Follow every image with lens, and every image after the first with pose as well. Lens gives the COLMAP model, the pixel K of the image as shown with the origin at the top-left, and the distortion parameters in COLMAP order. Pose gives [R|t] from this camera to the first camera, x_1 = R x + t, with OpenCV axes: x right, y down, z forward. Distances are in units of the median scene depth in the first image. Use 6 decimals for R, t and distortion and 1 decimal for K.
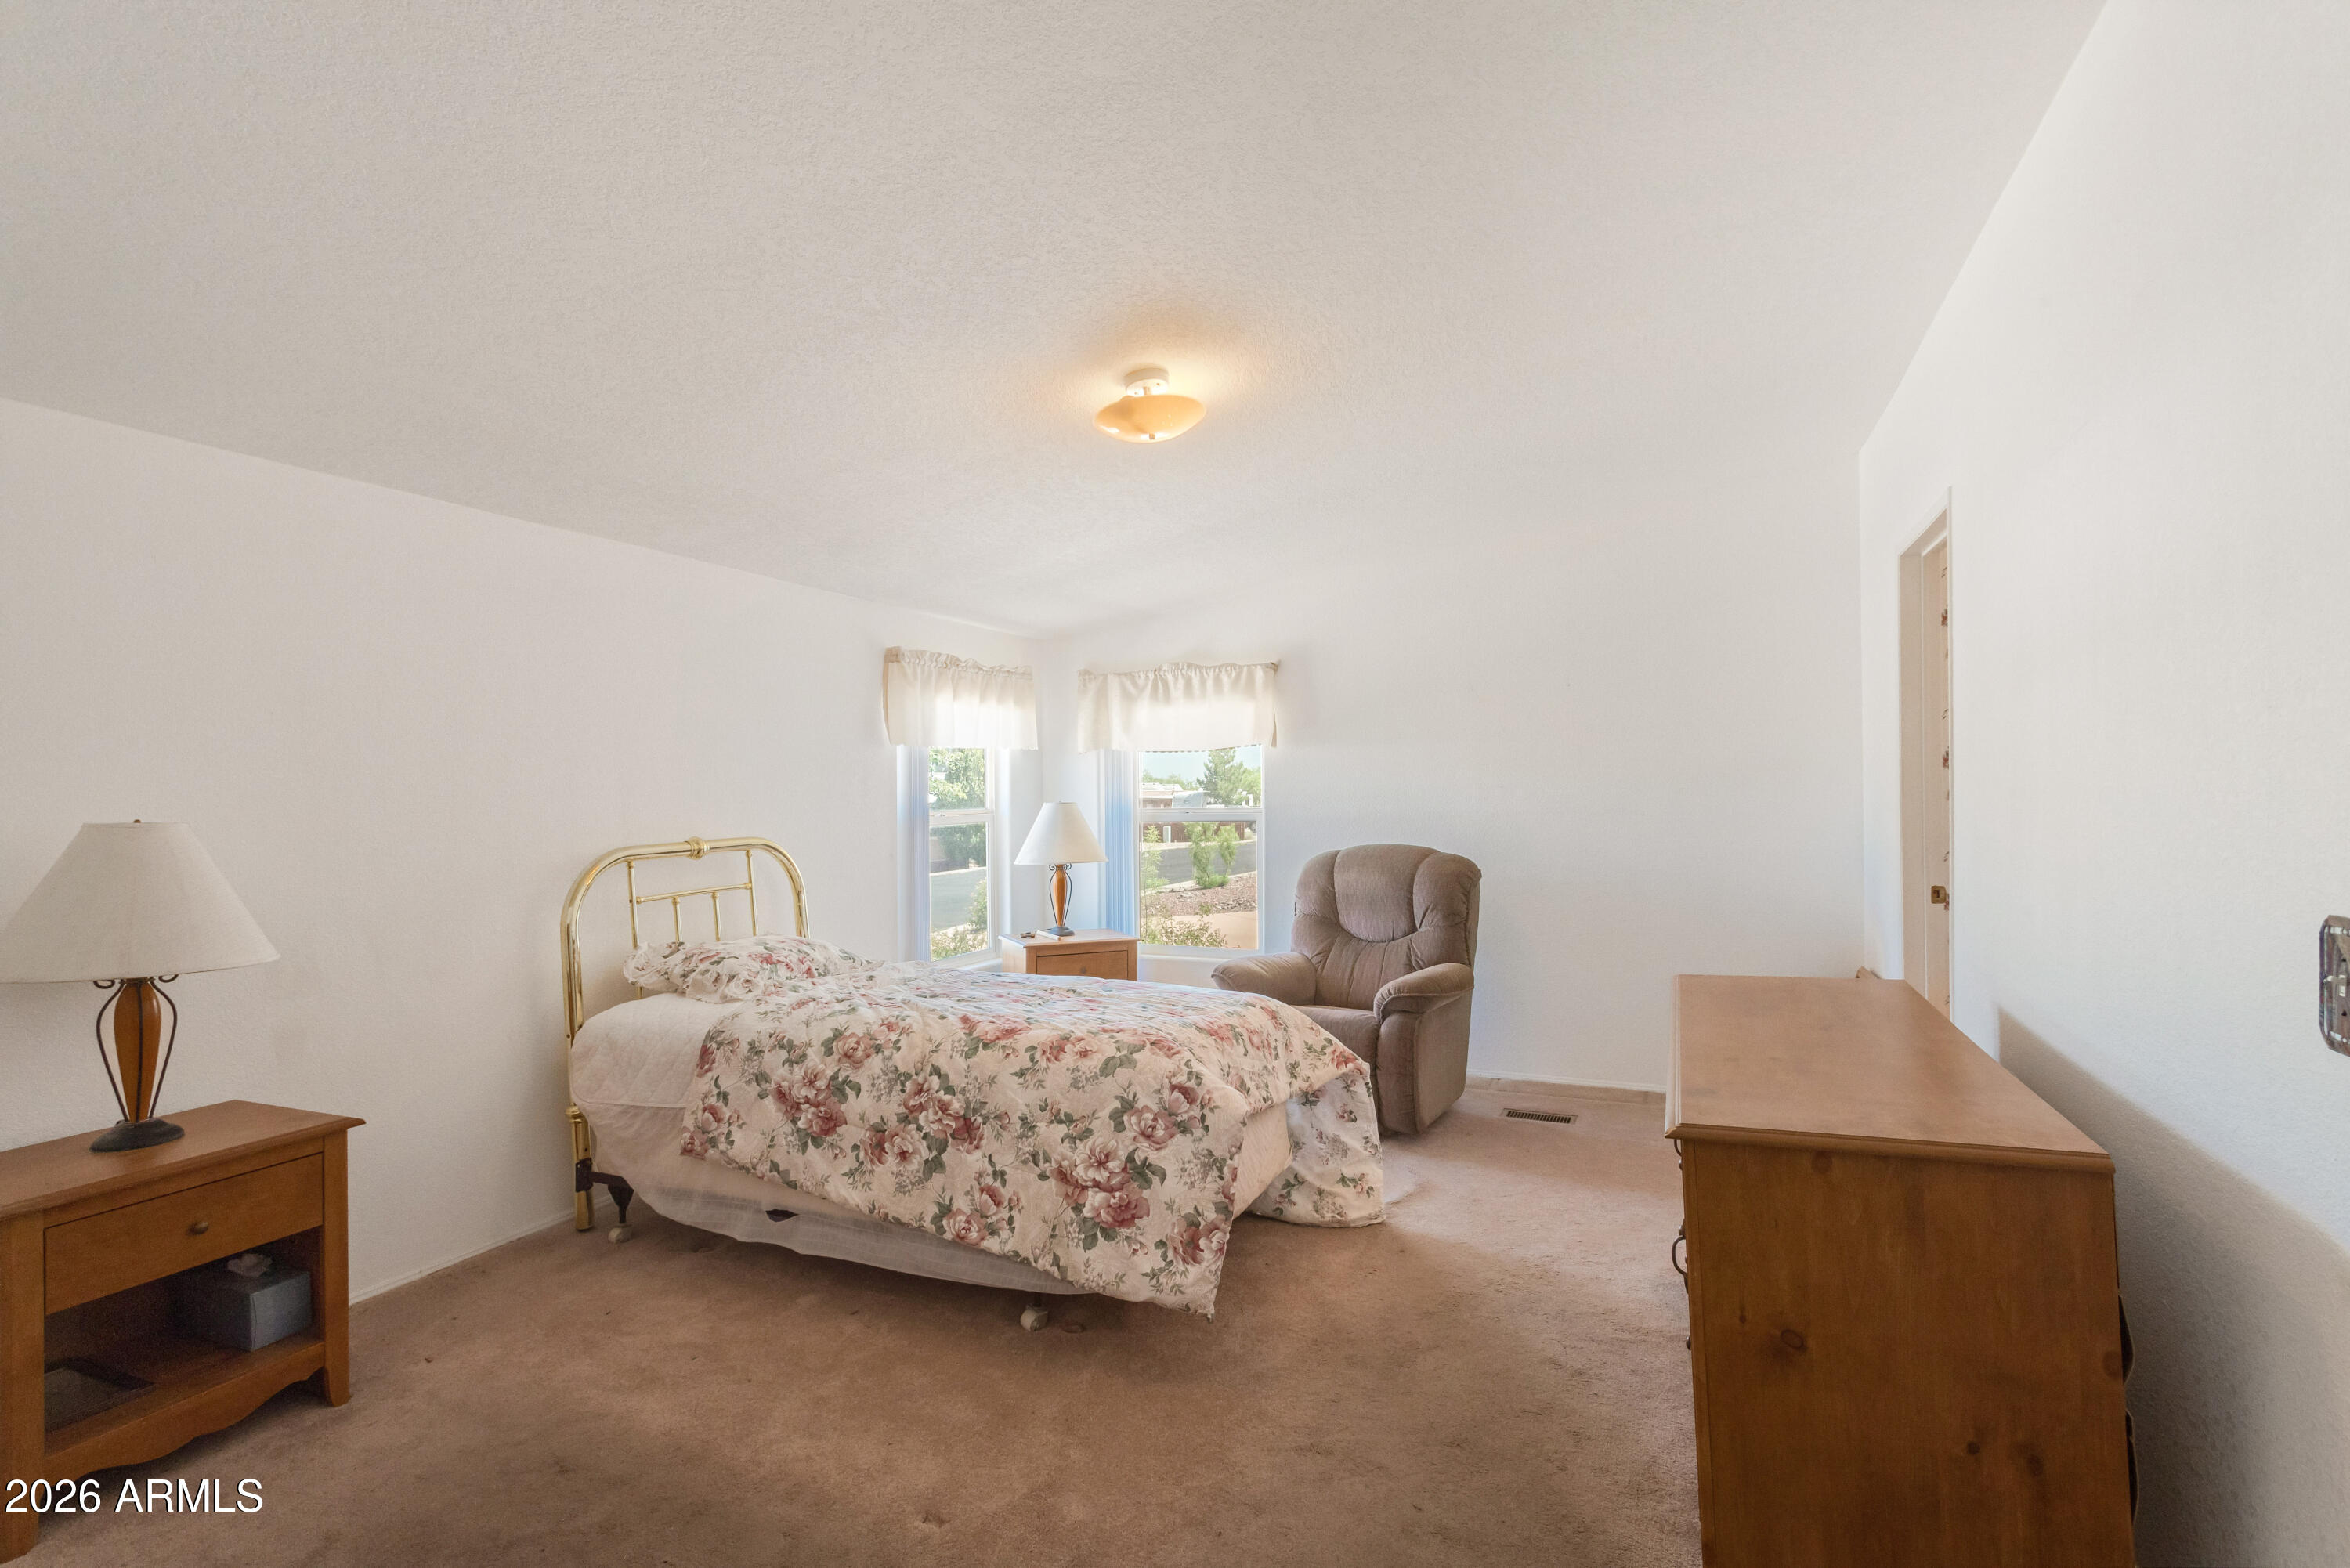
lens RADIAL K [[1130.6, 0, 1181.9], [0, 1130.6, 781.0], [0, 0, 1]] dist [0.005821, 0.000442]
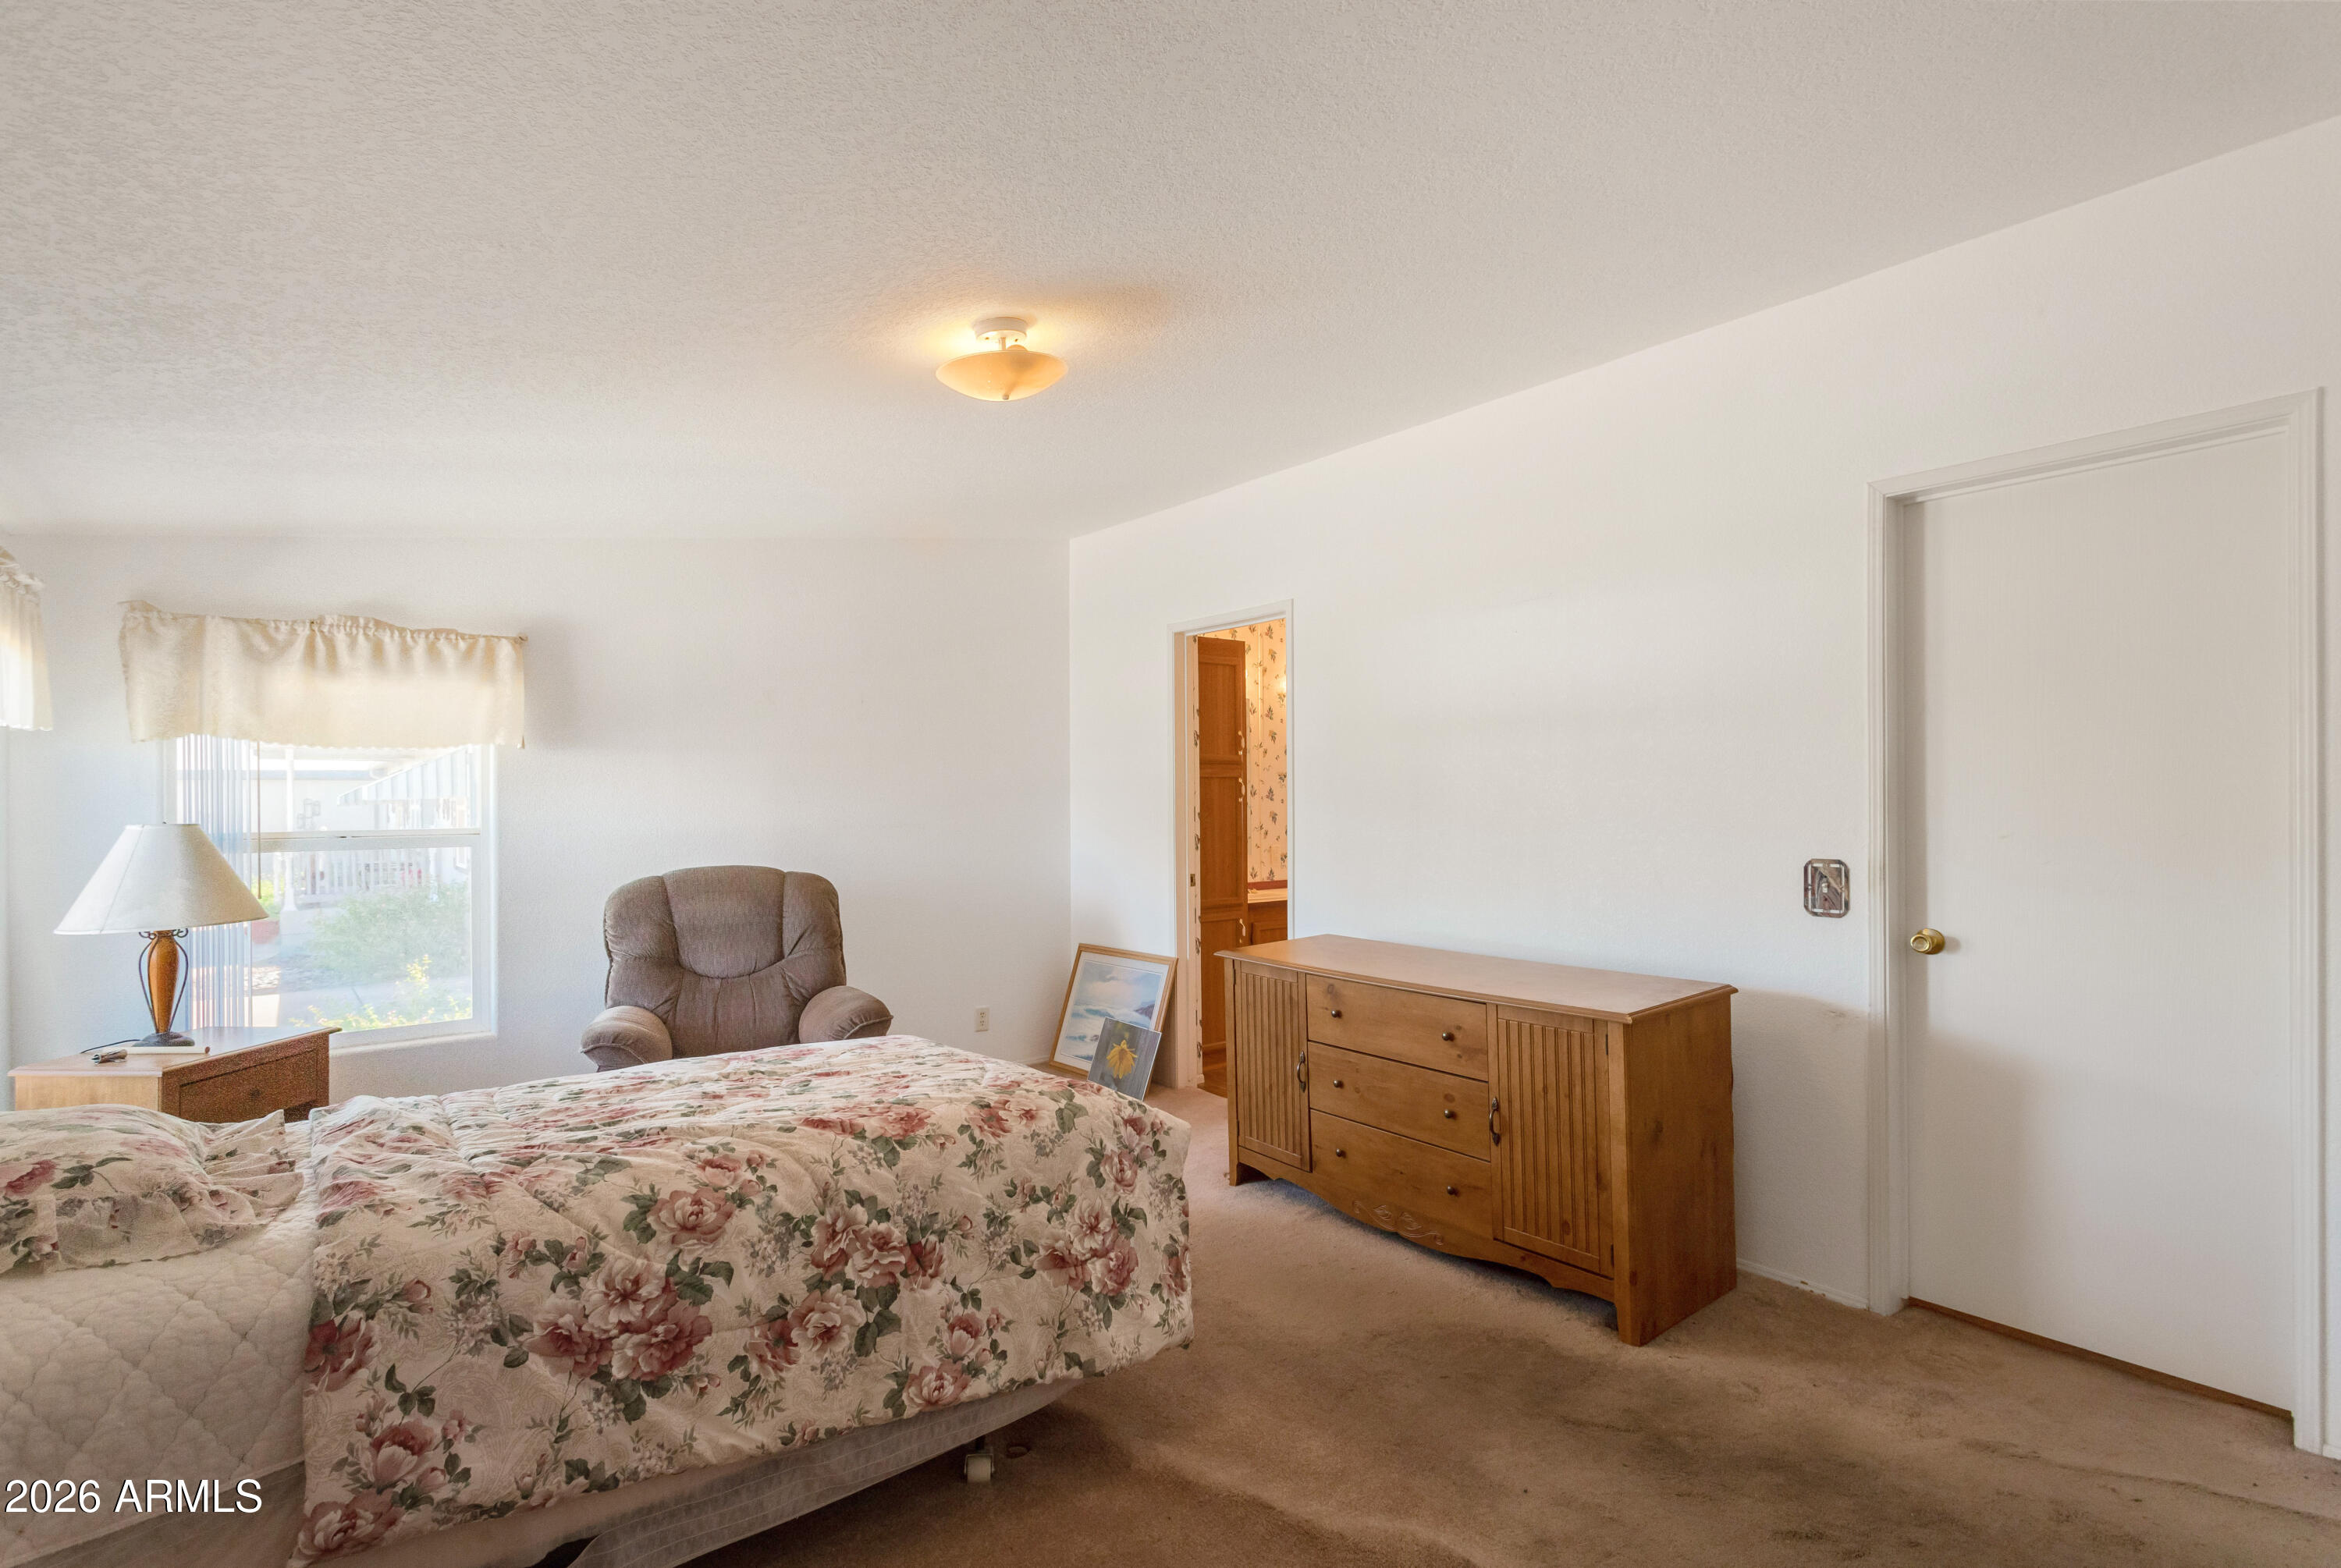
lens RADIAL K [[1126.2, 0, 1177.4], [0, 1126.2, 781.0], [0, 0, 1]] dist [0.005821, 0.000442]
pose [[0.461933, 0.021419, 0.886656, -0.762551], [-0.008796, 0.999770, -0.019569, 0.006912], [-0.886871, 0.001240, 0.462015, 0.496917]]
